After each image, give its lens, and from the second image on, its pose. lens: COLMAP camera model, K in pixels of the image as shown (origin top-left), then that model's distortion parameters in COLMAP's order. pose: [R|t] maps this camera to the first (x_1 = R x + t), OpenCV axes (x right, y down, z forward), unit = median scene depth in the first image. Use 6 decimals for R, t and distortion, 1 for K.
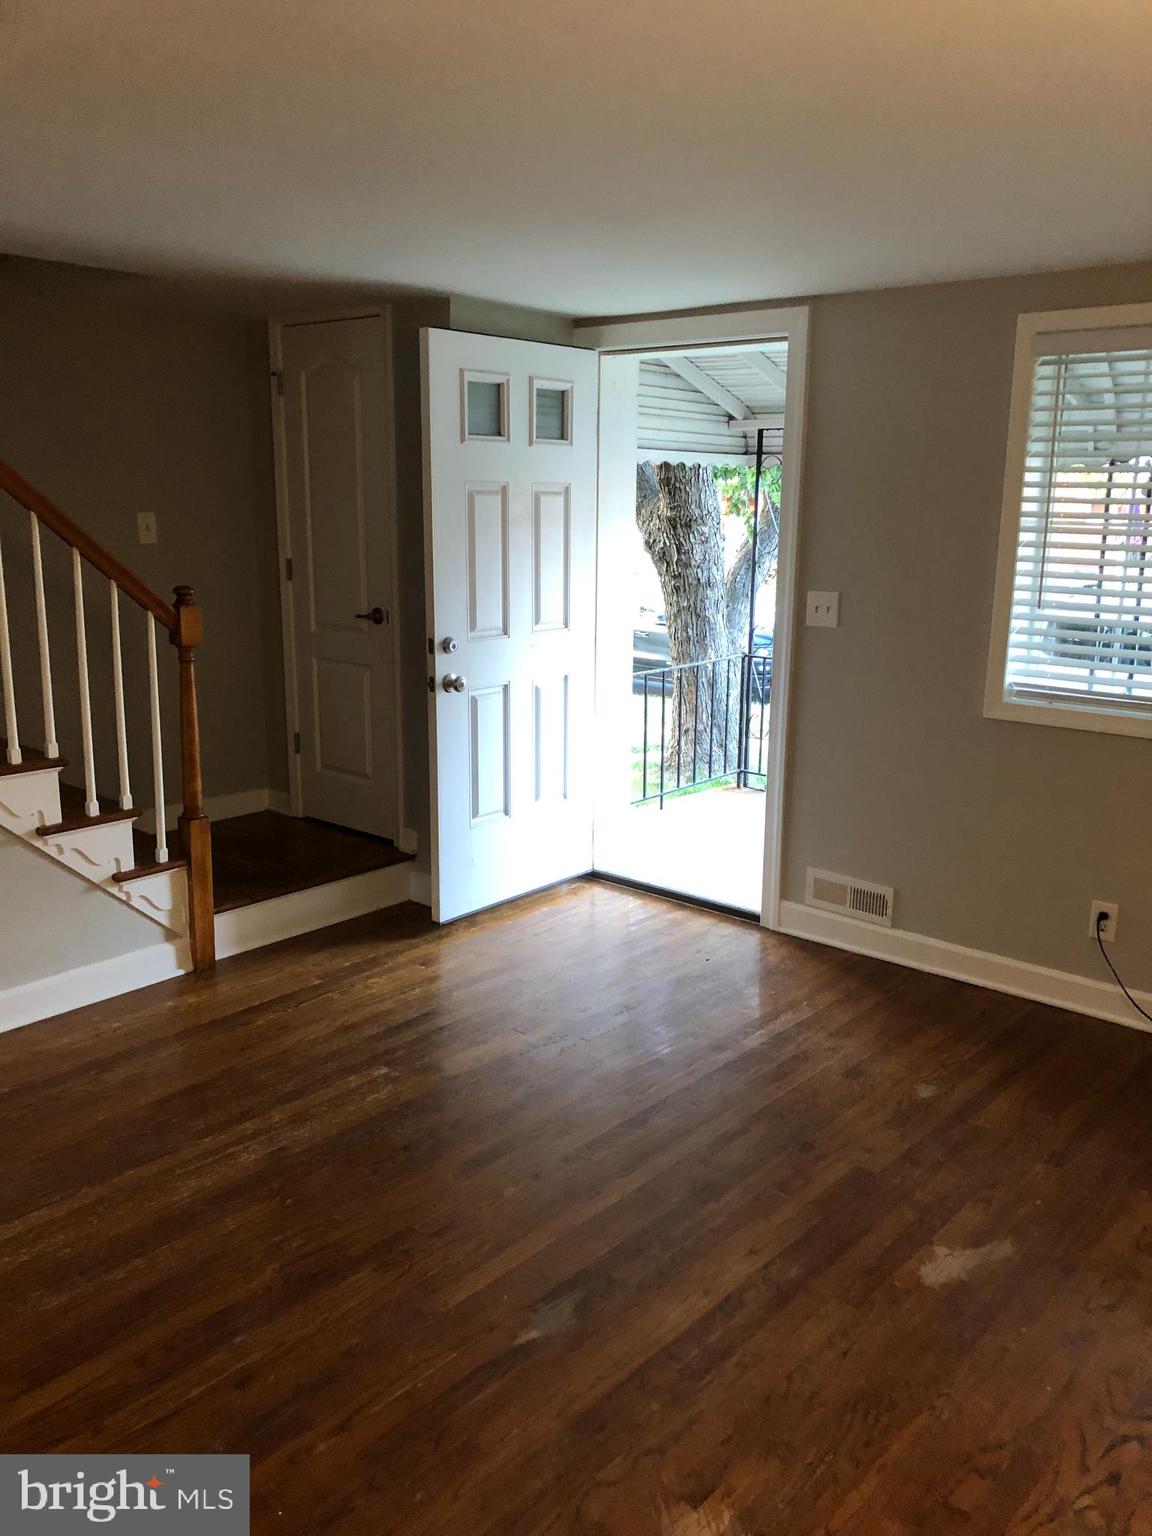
lens RADIAL K [[1231.5, 0, 577.8], [0, 1231.5, 770.8], [0, 0, 1]] dist [0.006937, -0.001370]
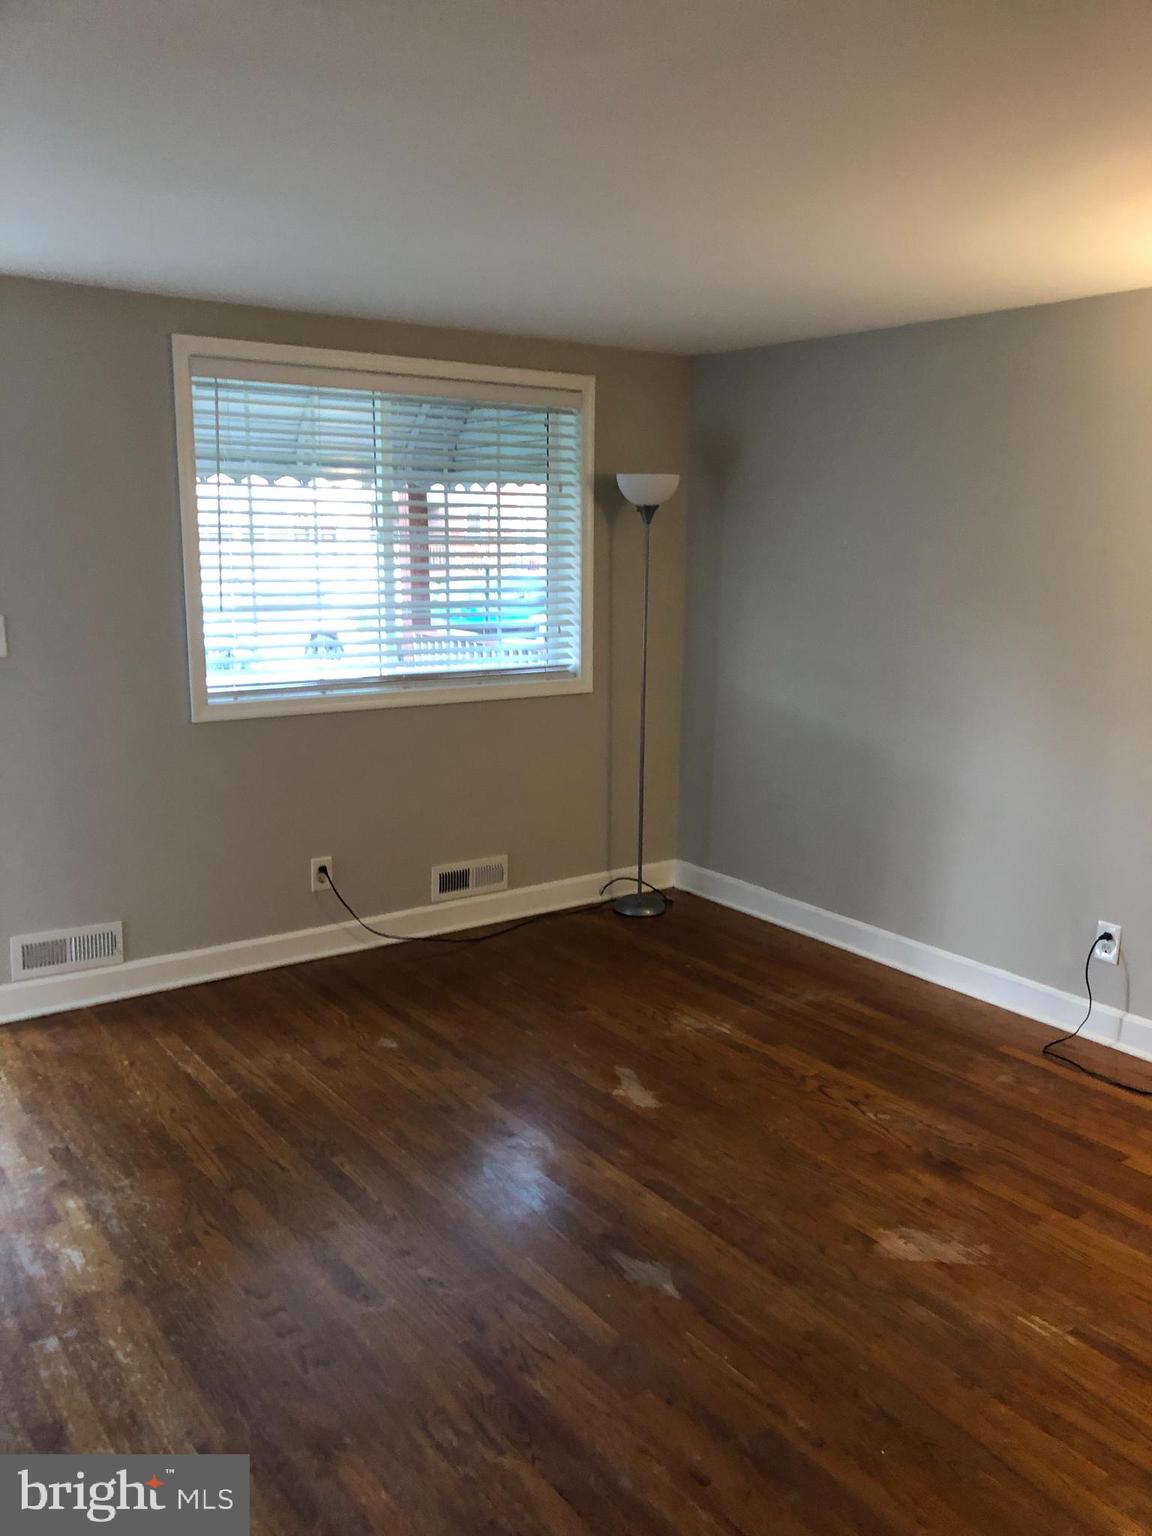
lens RADIAL K [[1264.5, 0, 579.5], [0, 1264.5, 762.5], [0, 0, 1]] dist [0.030889, -0.001489]
pose [[0.242036, -0.188997, 0.951682, -0.675704], [0.202734, 0.969046, 0.140885, -0.105625], [-0.948851, 0.158839, 0.272860, 0.457627]]
